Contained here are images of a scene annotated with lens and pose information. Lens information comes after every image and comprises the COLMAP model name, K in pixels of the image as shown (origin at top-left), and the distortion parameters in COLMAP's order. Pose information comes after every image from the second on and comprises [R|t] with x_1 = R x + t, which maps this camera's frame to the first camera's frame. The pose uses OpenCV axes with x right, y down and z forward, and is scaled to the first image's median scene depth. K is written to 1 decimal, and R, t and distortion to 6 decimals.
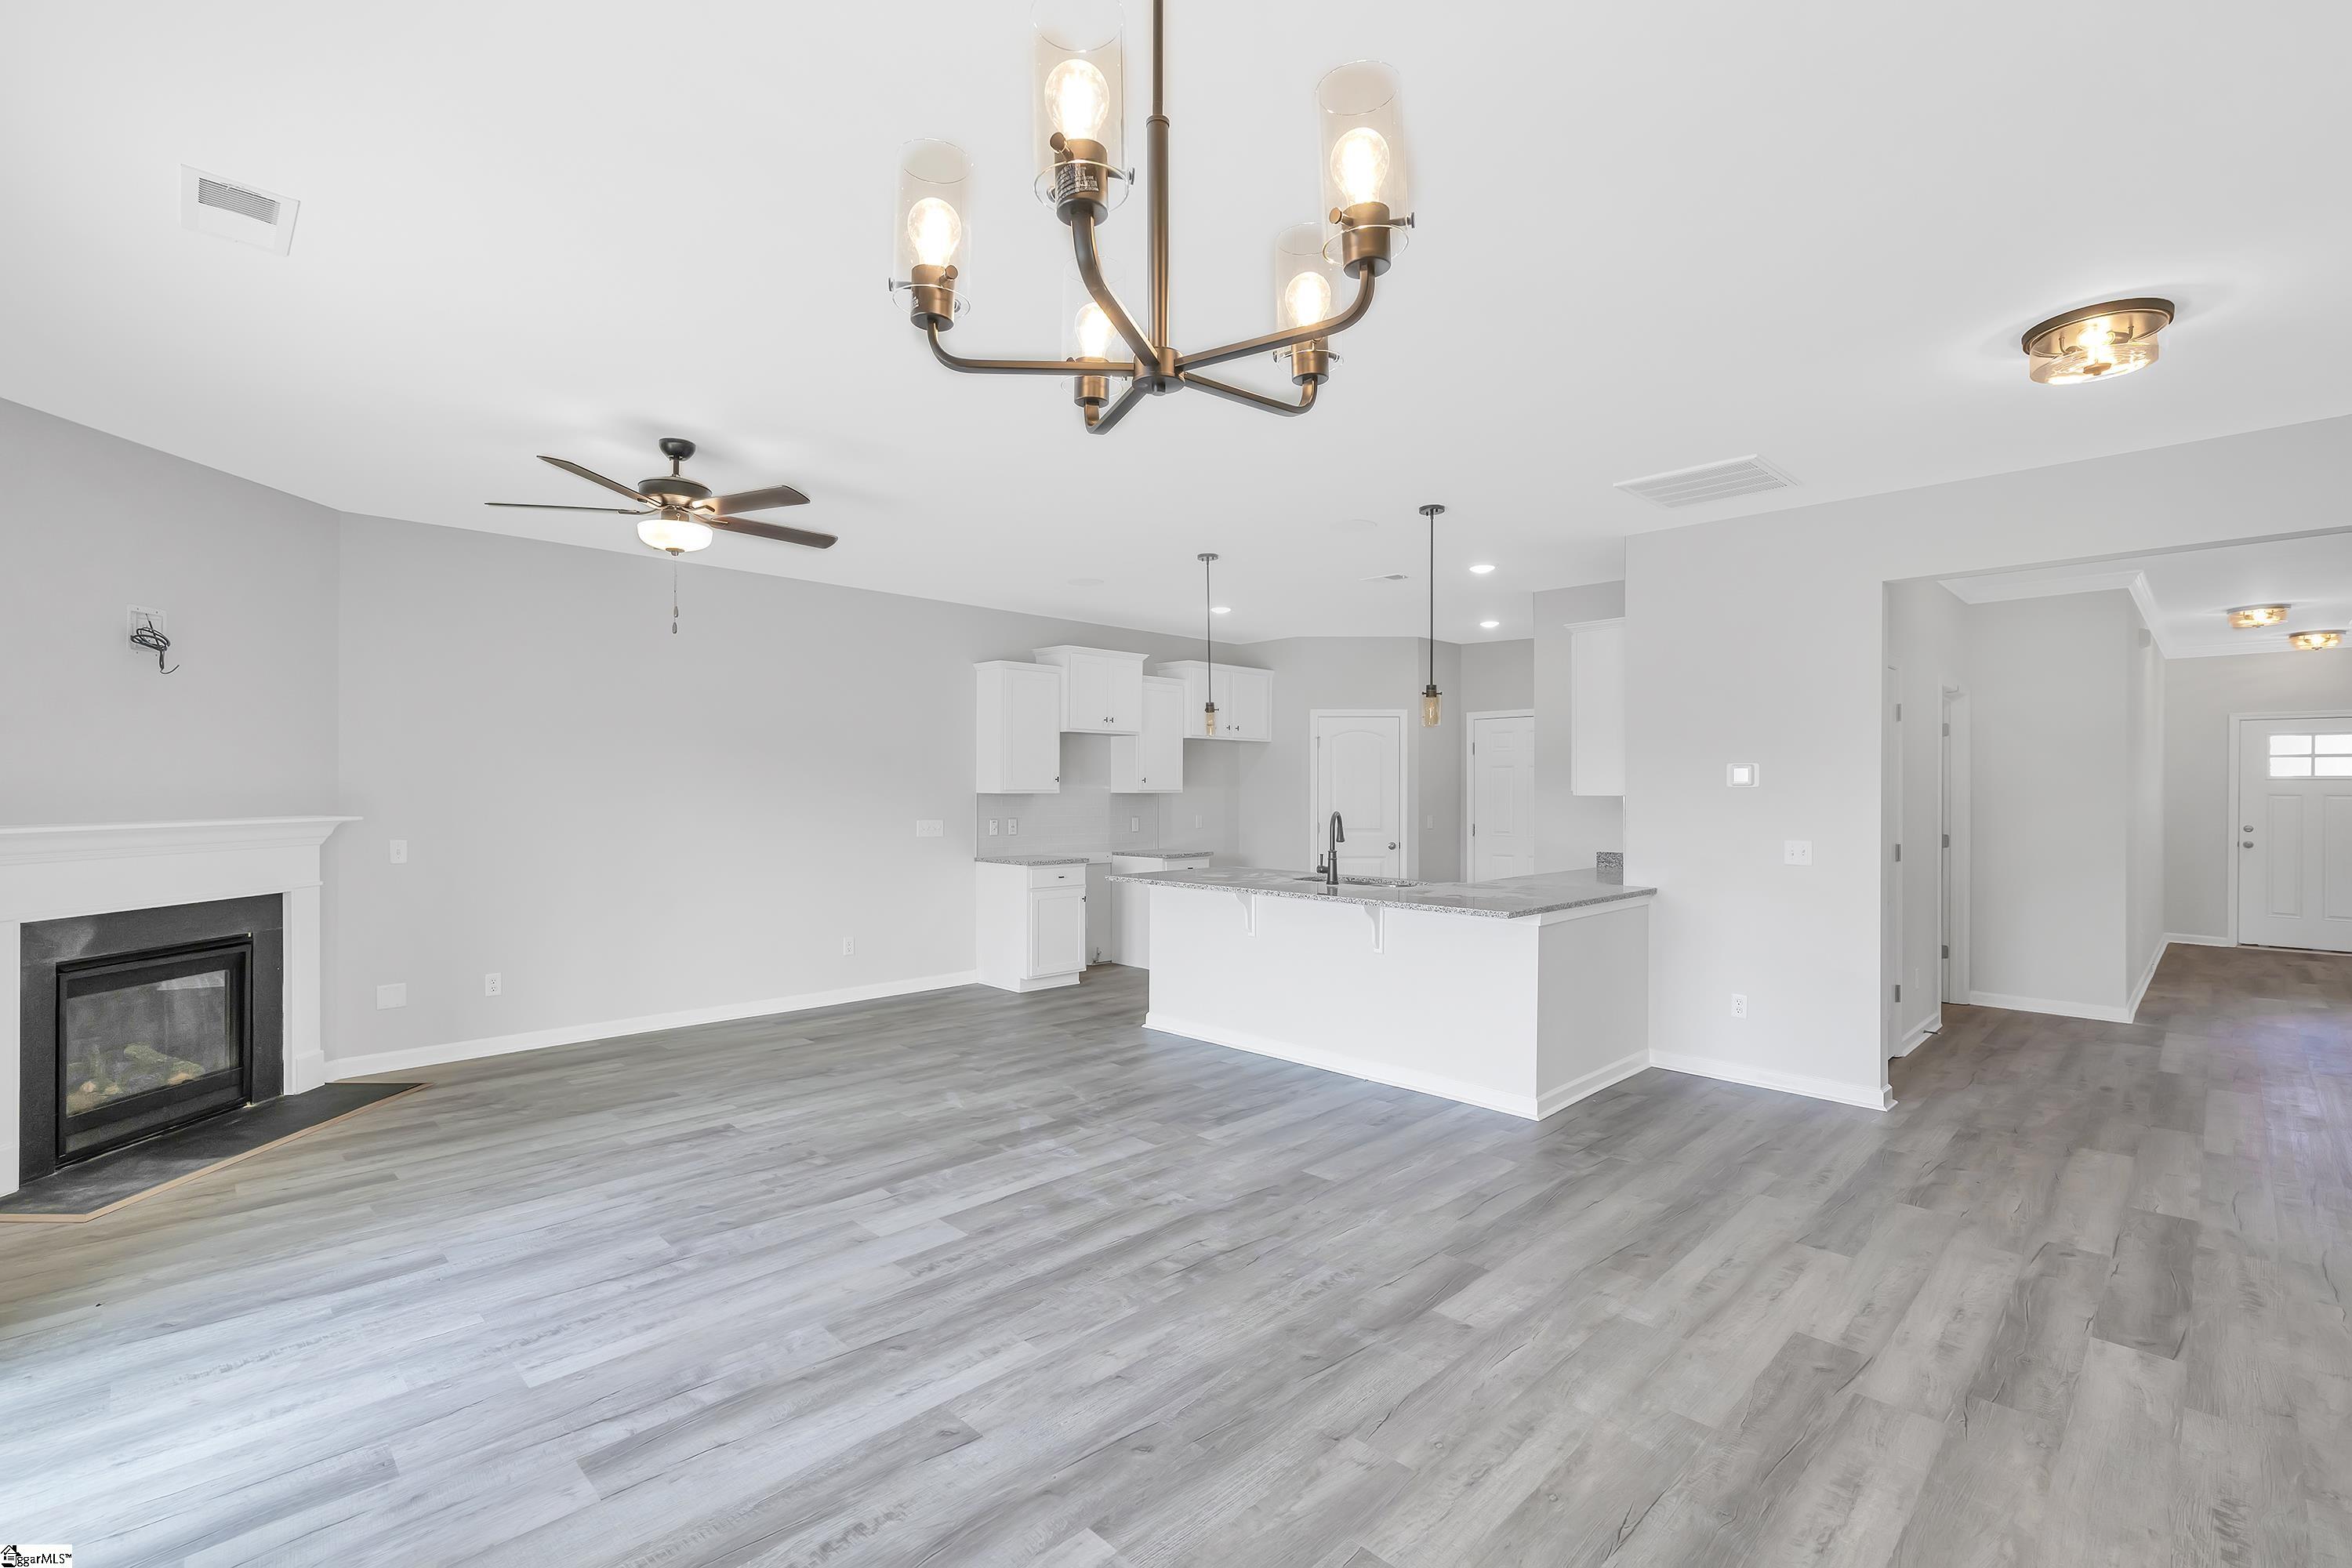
lens RADIAL K [[1050.1, 0, 1176.0], [0, 1050.1, 784.0], [0, 0, 1]] dist [-0.004106, 0.001424]
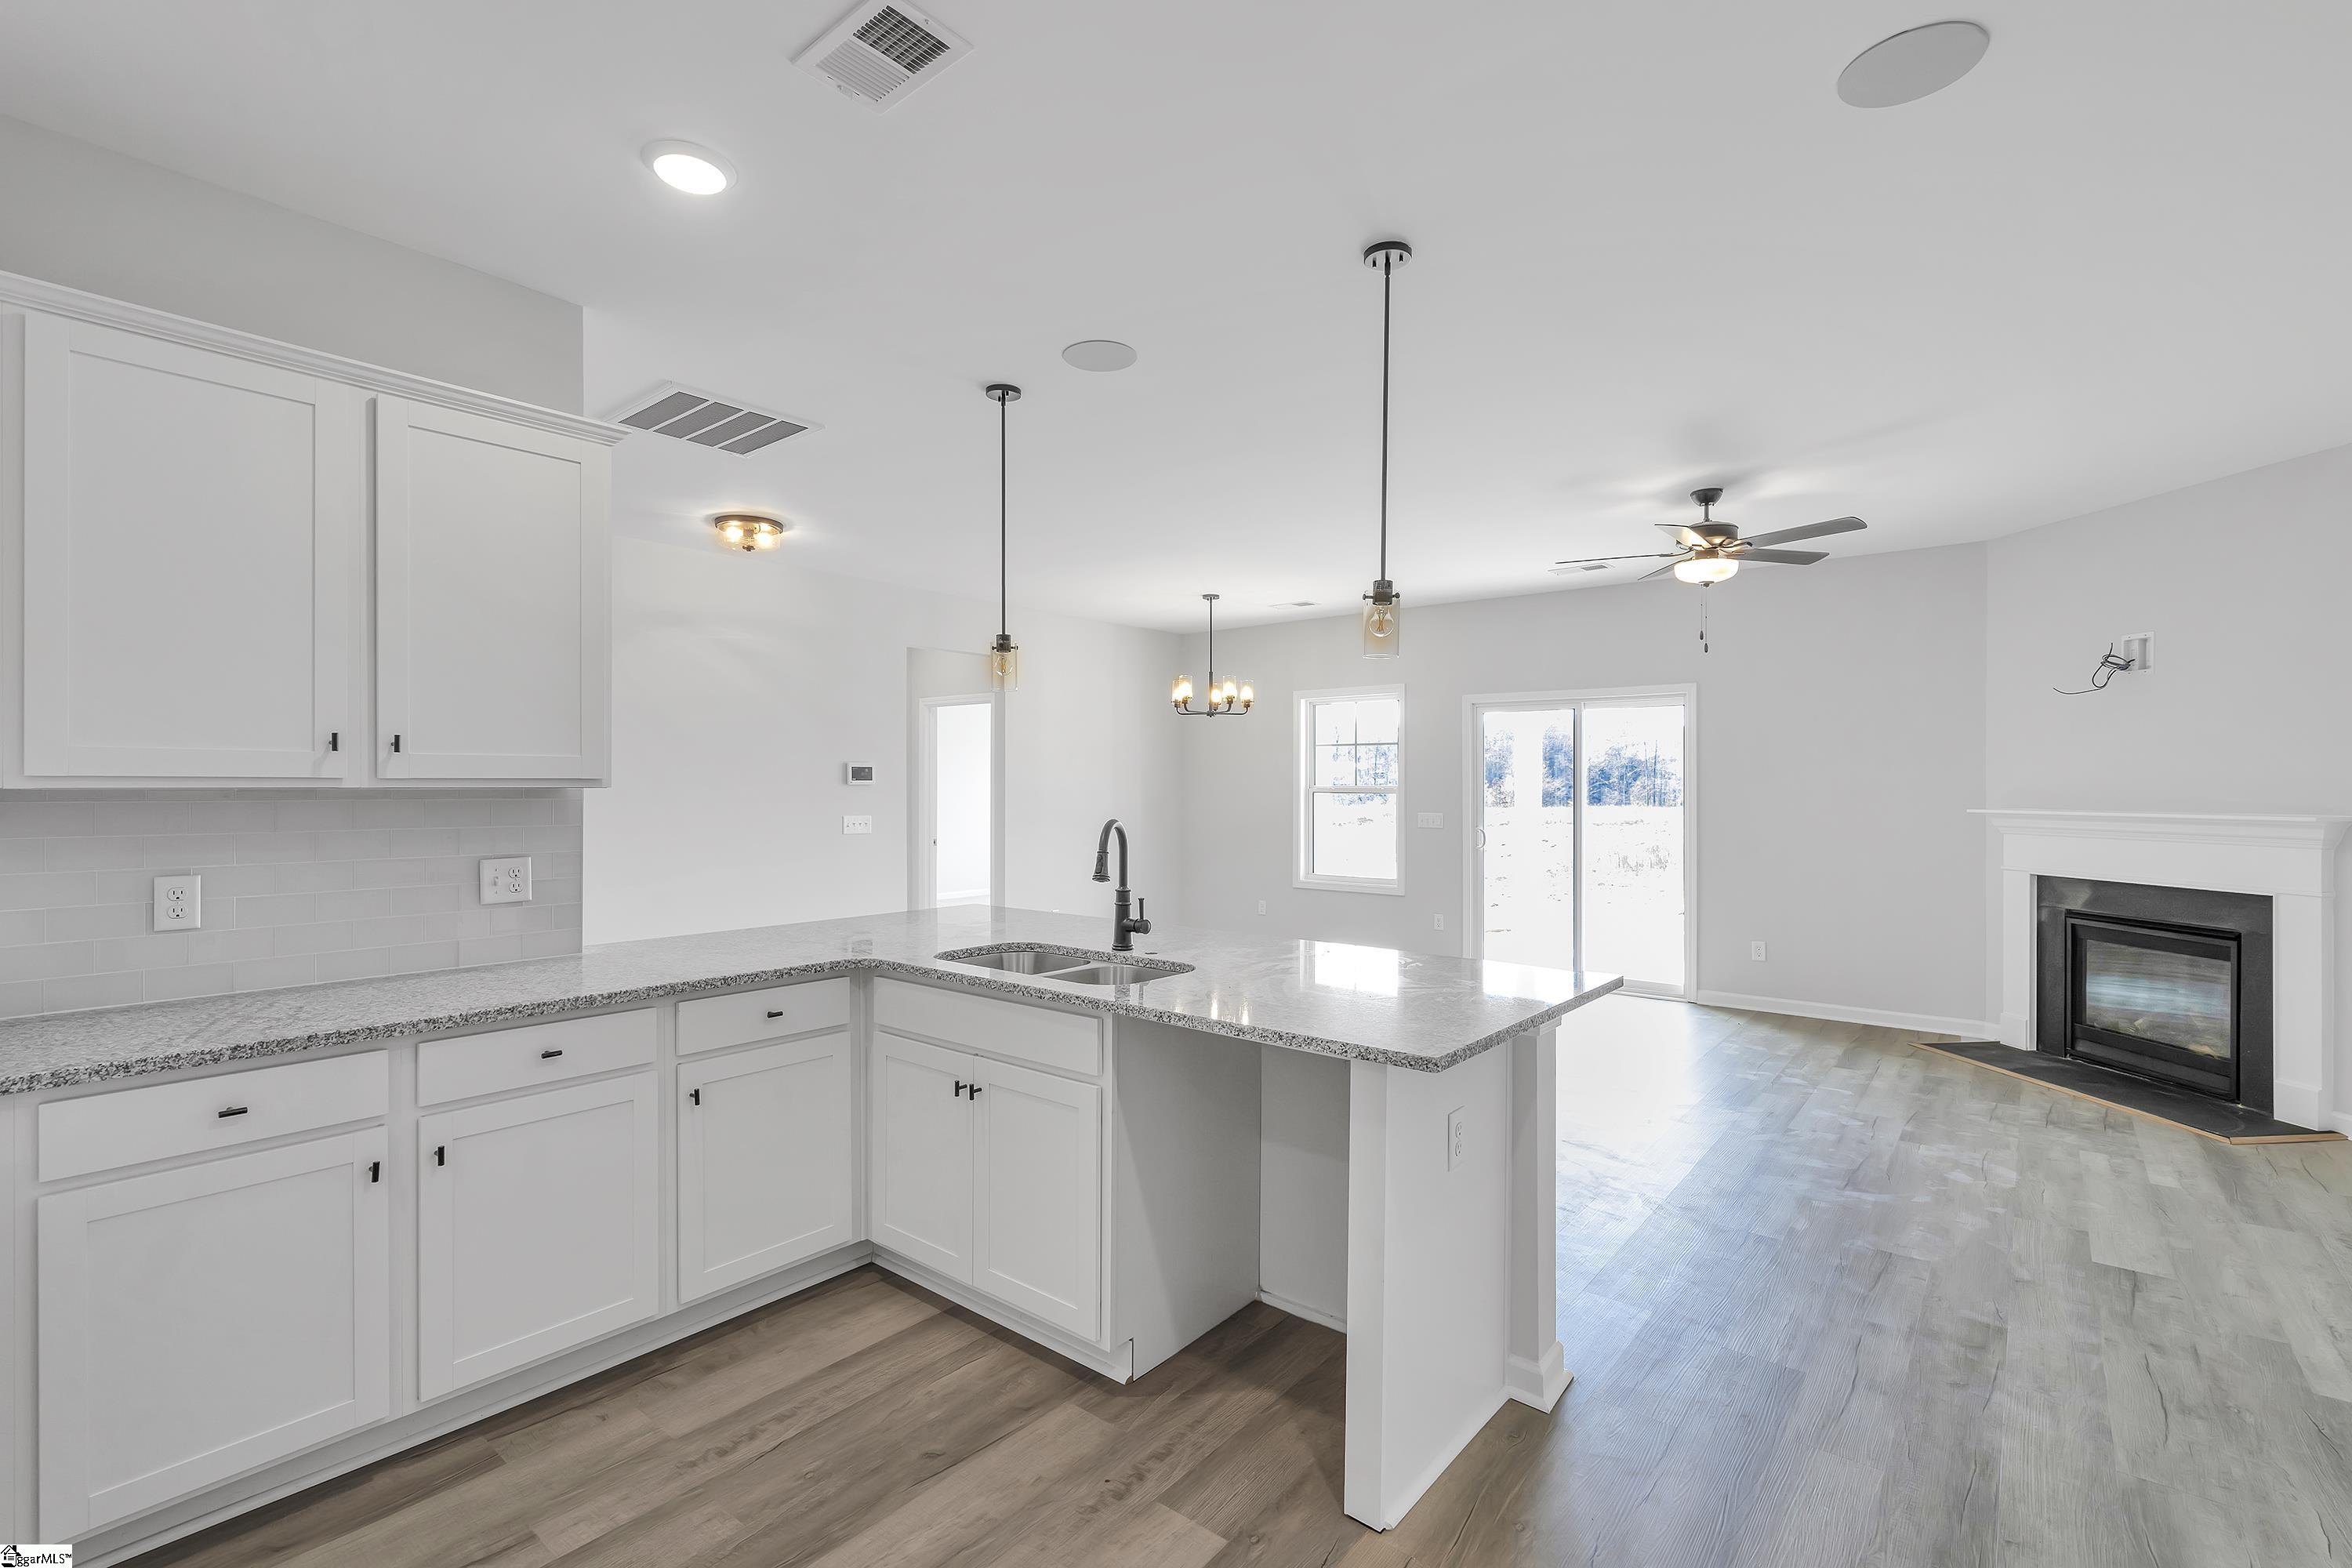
lens RADIAL K [[1050.1, 0, 1176.0], [0, 1050.1, 784.0], [0, 0, 1]] dist [-0.004106, 0.001424]
pose [[-0.994843, -0.003773, -0.101355, 0.215543], [-0.003014, 0.999966, -0.007639, 0.014889], [0.101381, -0.007295, -0.994821, 1.888174]]
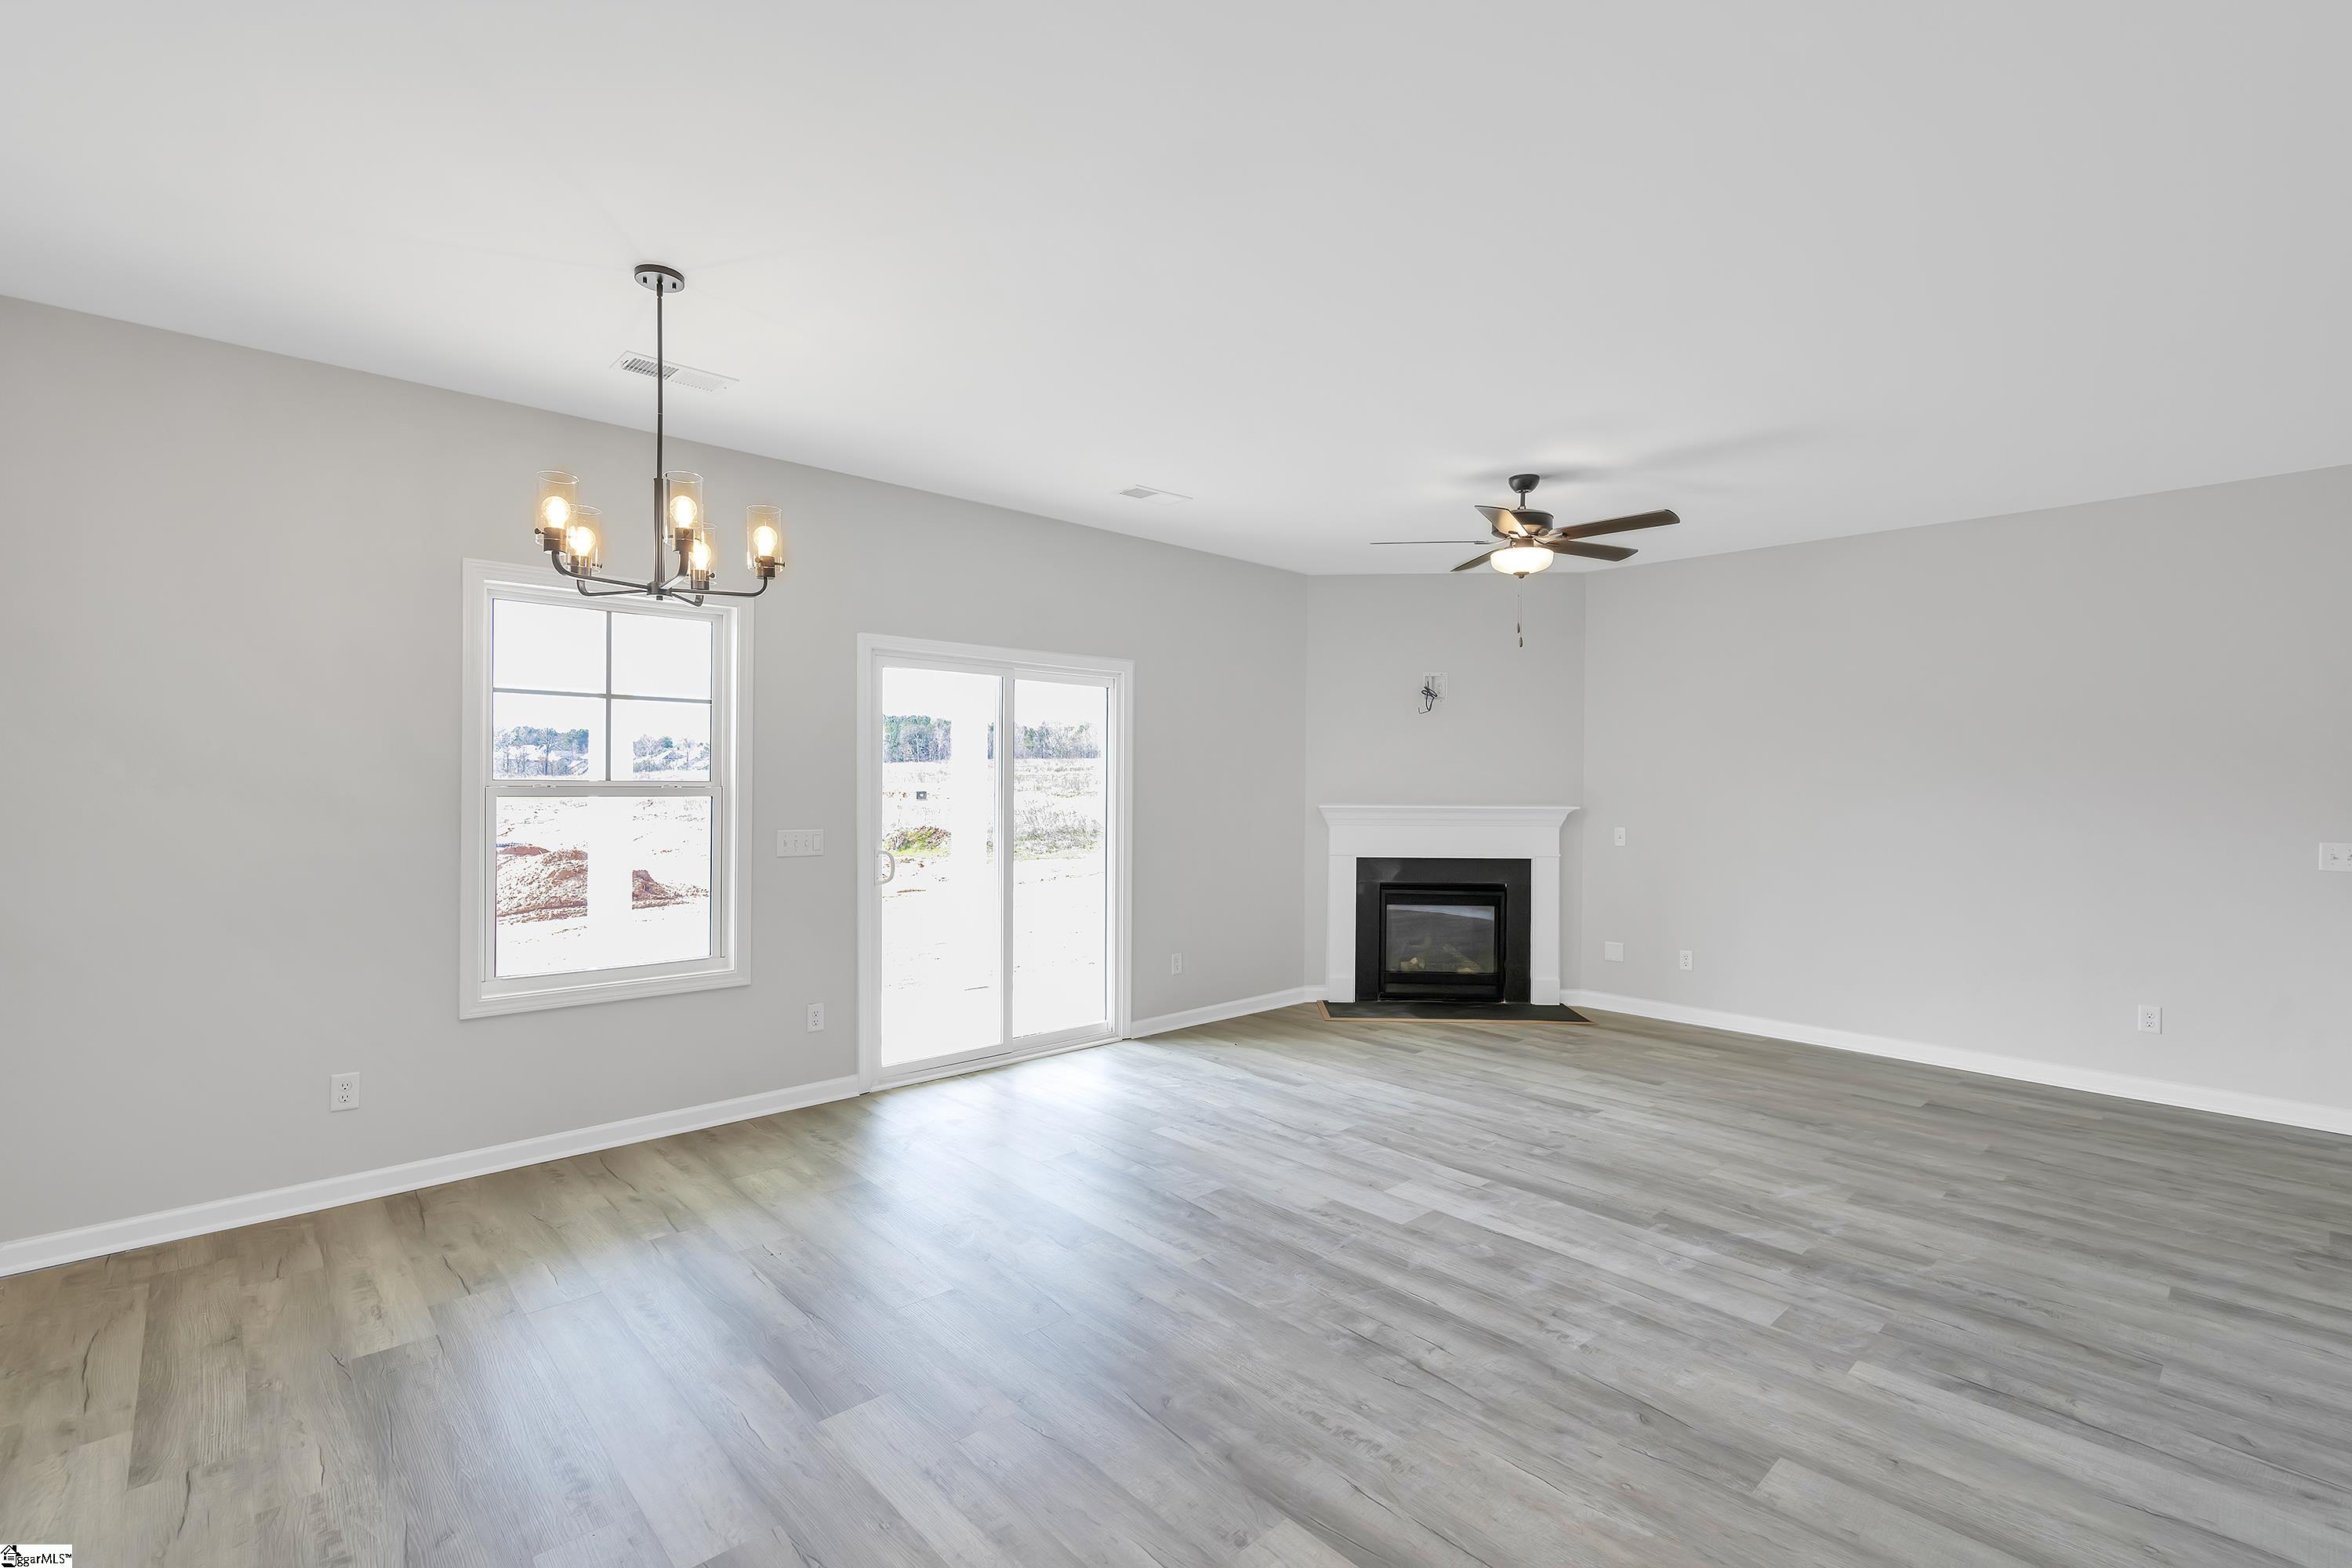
lens RADIAL K [[1050.1, 0, 1176.0], [0, 1050.1, 784.0], [0, 0, 1]] dist [-0.004106, 0.001424]
pose [[-0.032797, -0.001384, -0.999461, 0.593976], [-0.002113, 0.999997, -0.001315, 0.005759], [0.999460, 0.002068, -0.032800, 0.591735]]
